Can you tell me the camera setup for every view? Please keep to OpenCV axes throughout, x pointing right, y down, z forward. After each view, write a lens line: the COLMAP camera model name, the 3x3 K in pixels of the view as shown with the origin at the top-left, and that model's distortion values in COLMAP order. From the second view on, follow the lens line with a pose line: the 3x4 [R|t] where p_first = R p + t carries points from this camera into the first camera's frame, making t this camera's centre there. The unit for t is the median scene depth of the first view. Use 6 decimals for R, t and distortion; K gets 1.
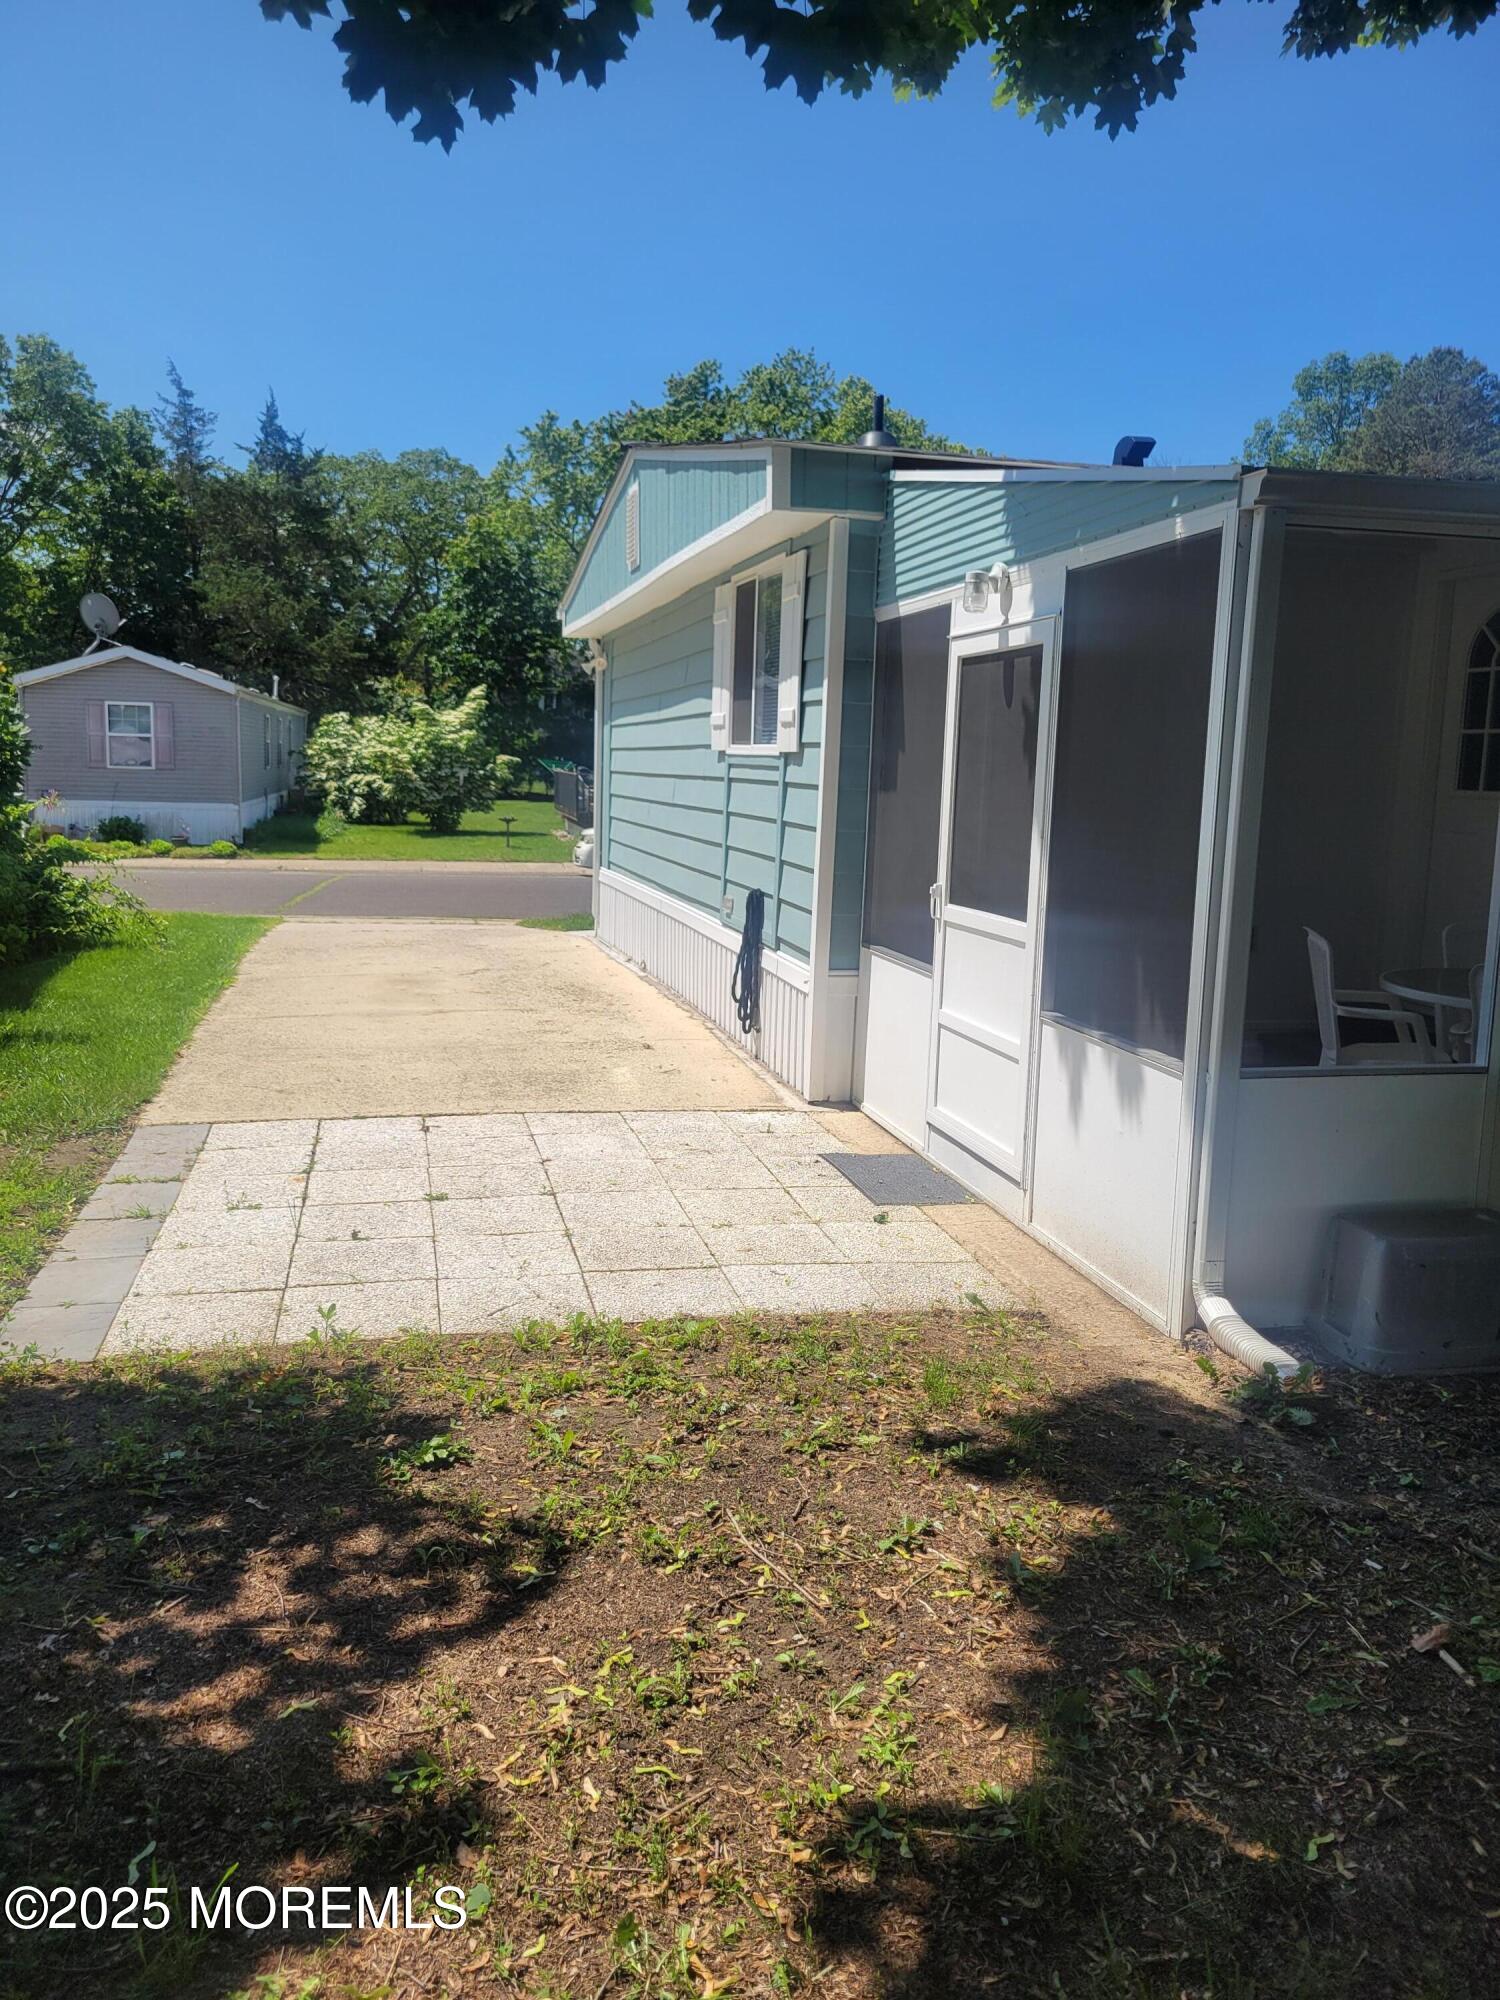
lens RADIAL K [[1487.8, 0, 736.1], [0, 1487.8, 983.6], [0, 0, 1]] dist [0.030875, -0.008276]
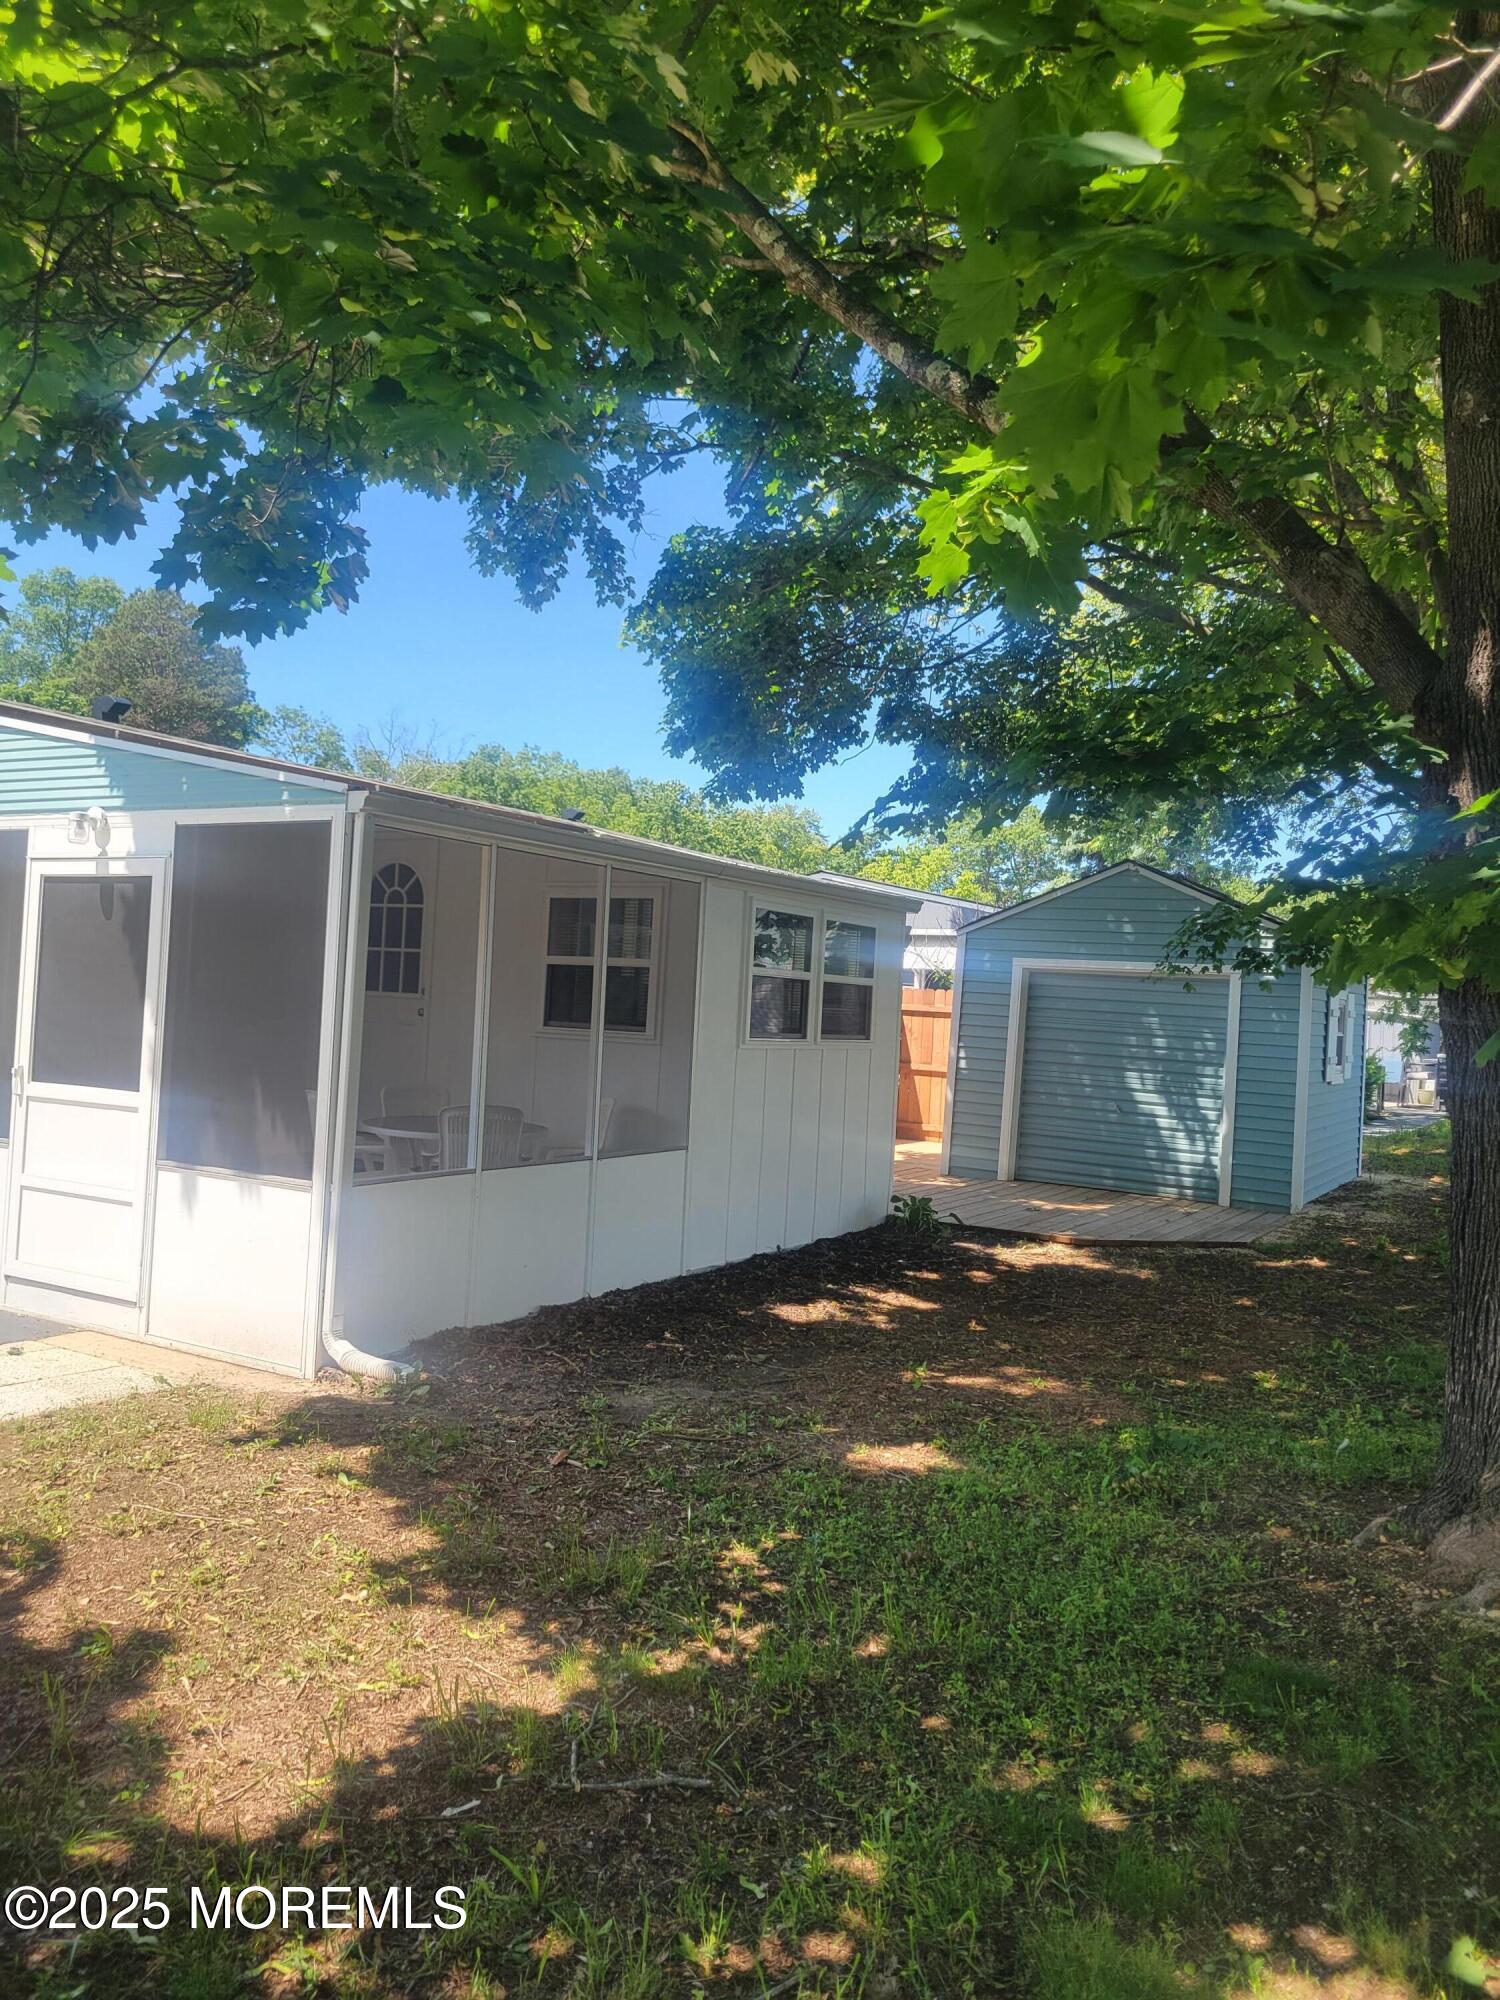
lens RADIAL K [[1487.8, 0, 754.1], [0, 1487.8, 1000.2], [0, 0, 1]] dist [0.030875, -0.008276]
pose [[0.683568, 0.011277, 0.729800, -0.385164], [0.074810, 0.993532, -0.085422, 0.030429], [-0.726043, 0.112988, 0.678303, -0.253636]]
